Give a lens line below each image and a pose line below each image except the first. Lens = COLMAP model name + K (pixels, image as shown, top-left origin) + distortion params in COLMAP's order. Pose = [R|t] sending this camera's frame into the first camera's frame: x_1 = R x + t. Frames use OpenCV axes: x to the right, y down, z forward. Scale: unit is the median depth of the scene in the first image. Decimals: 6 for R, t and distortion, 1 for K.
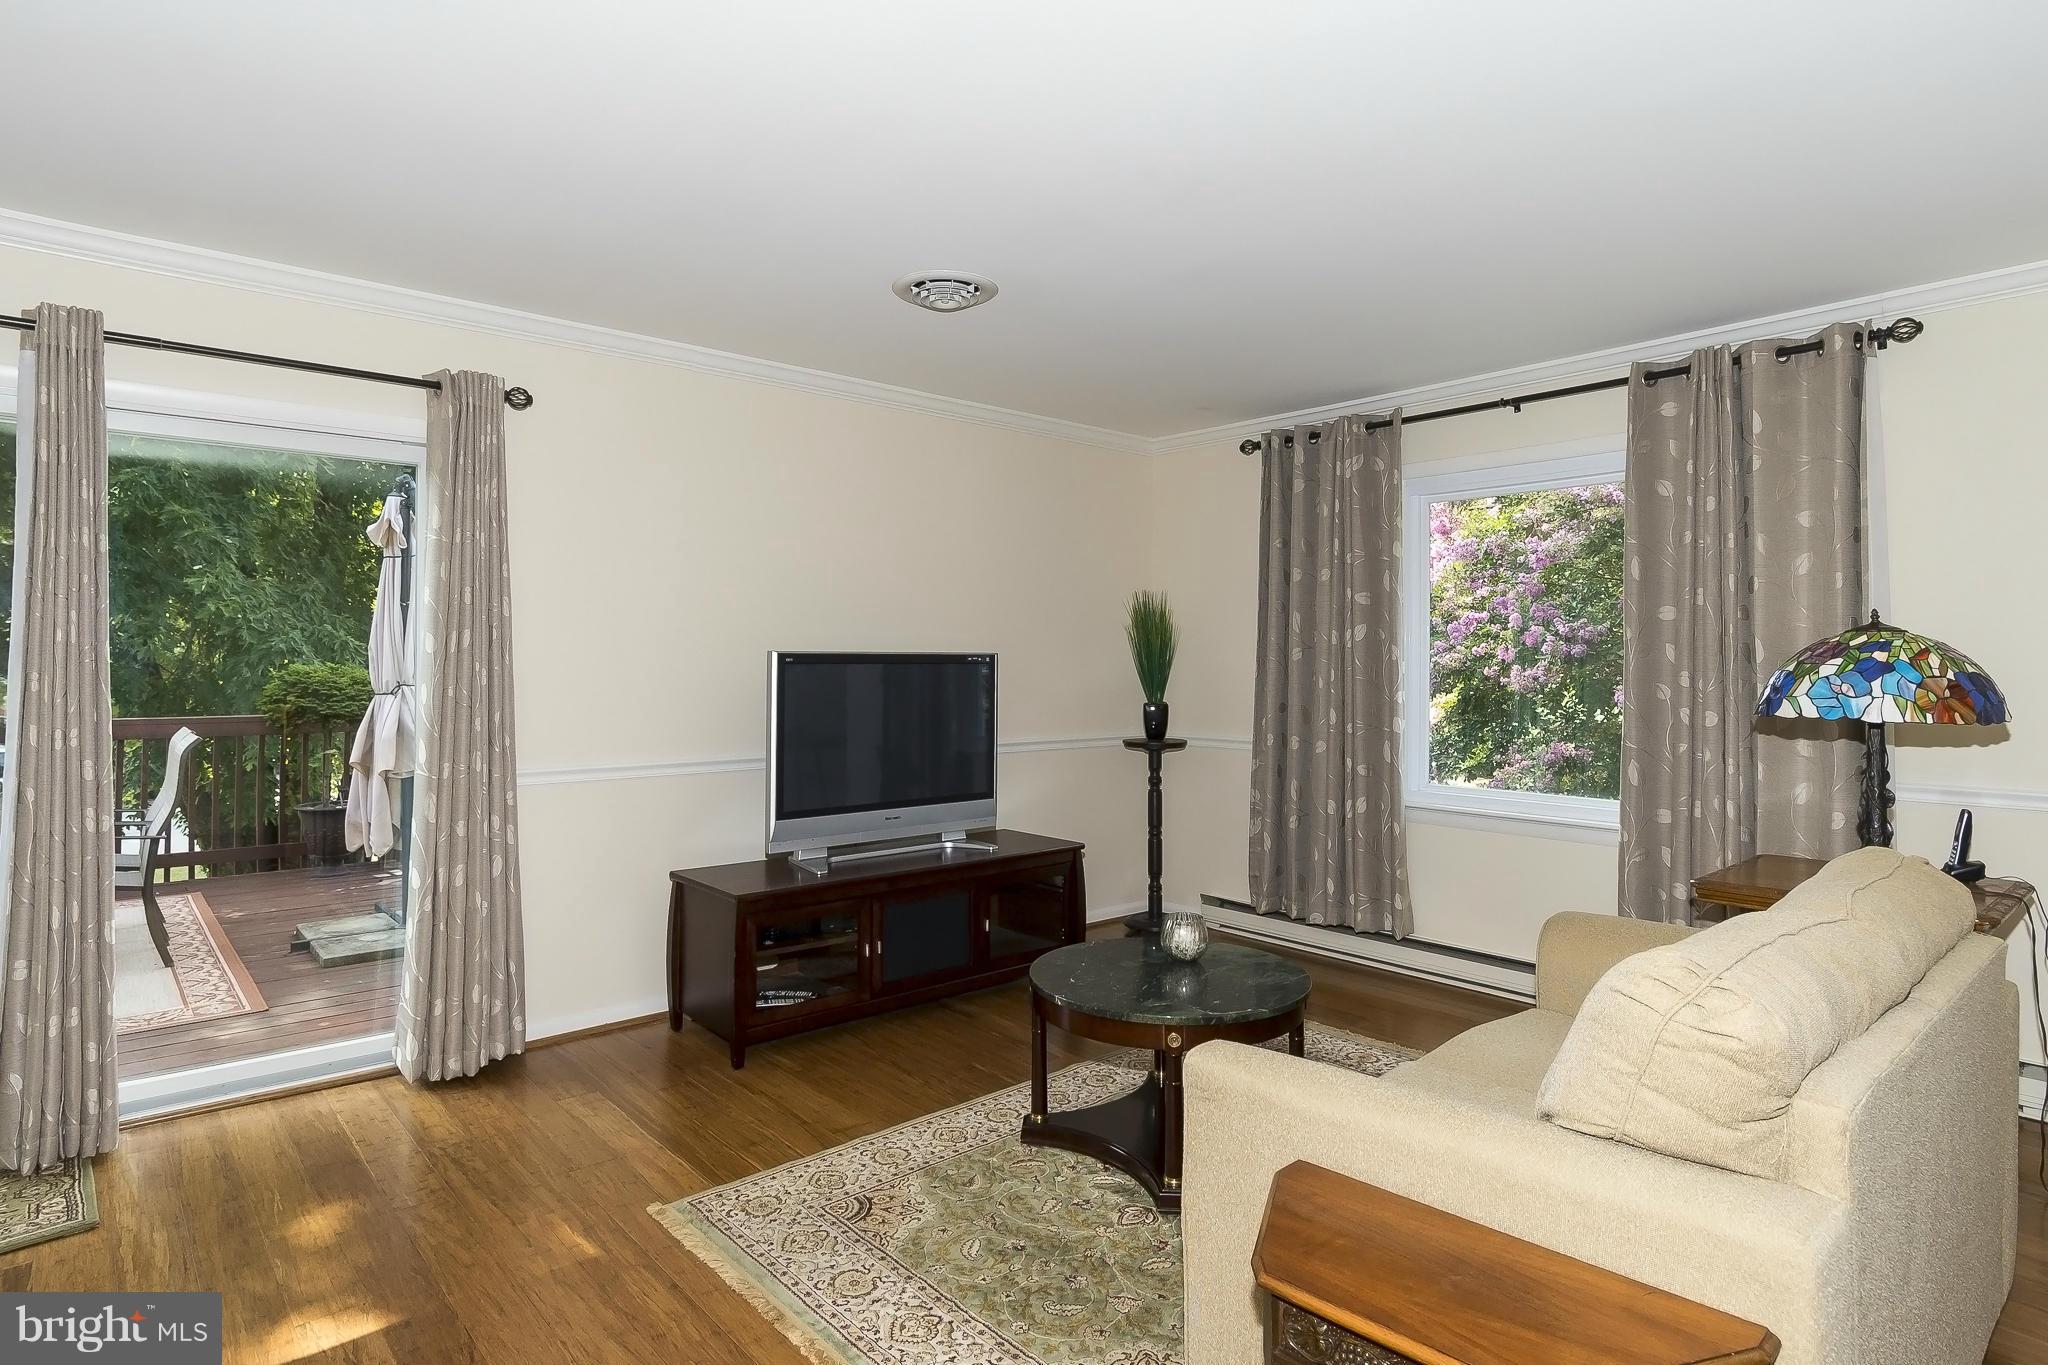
lens RADIAL K [[1093.0, 0, 1012.6], [0, 1093.0, 676.4], [0, 0, 1]] dist [0.005971, -0.002994]
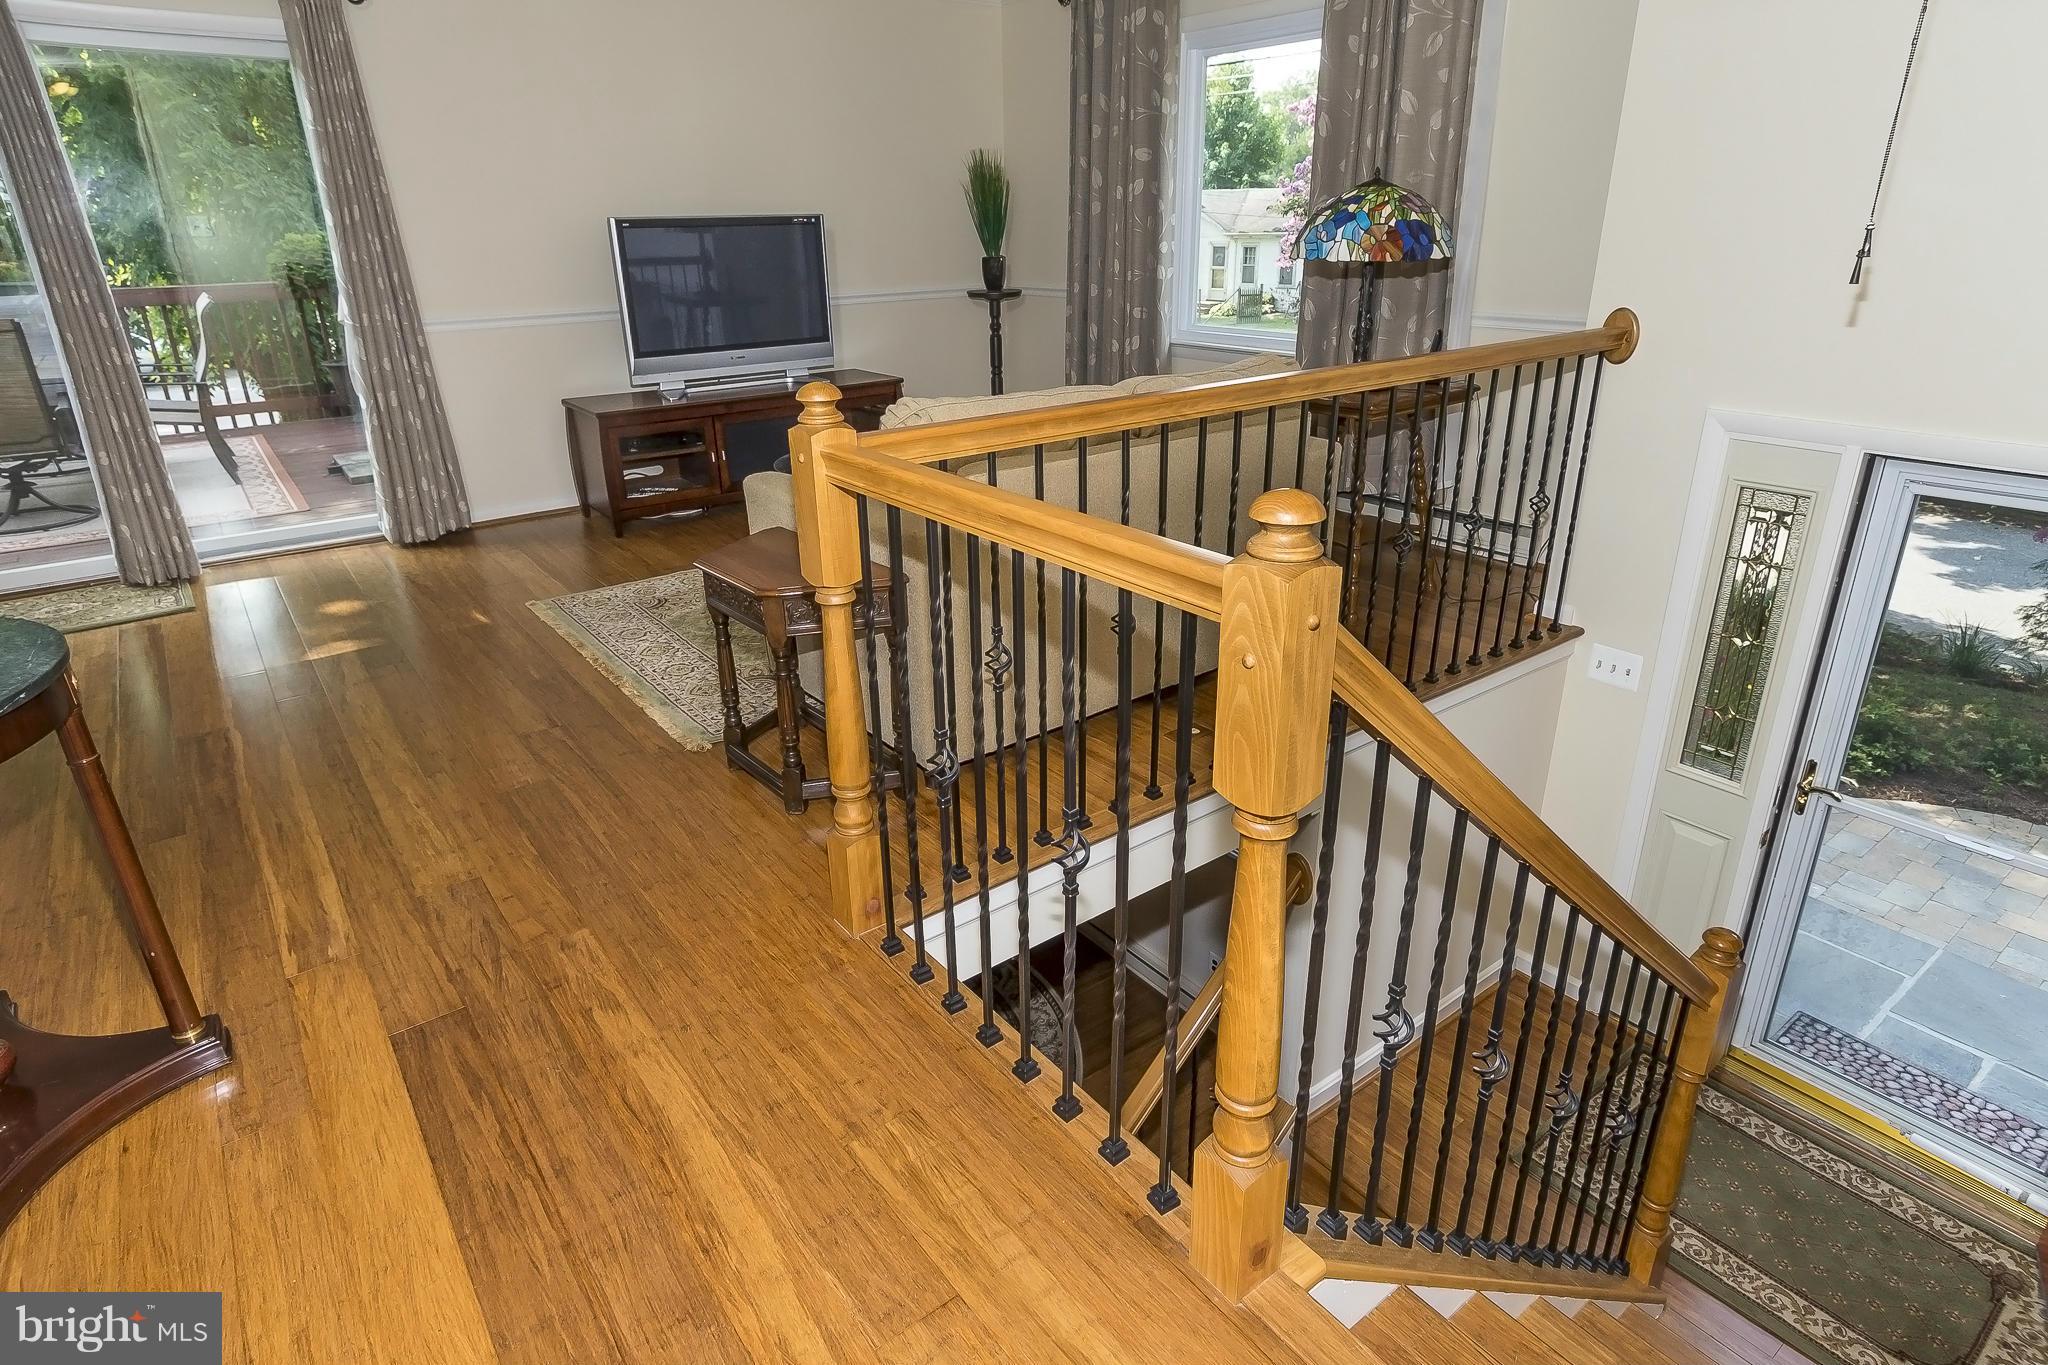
lens RADIAL K [[1093.0, 0, 1032.6], [0, 1093.0, 663.9], [0, 0, 1]] dist [0.005971, -0.002994]
pose [[0.998064, 0.003678, -0.062081, 0.369731], [0.019535, 0.929176, 0.369120, -0.001667], [0.059042, -0.369618, 0.927306, -0.340163]]
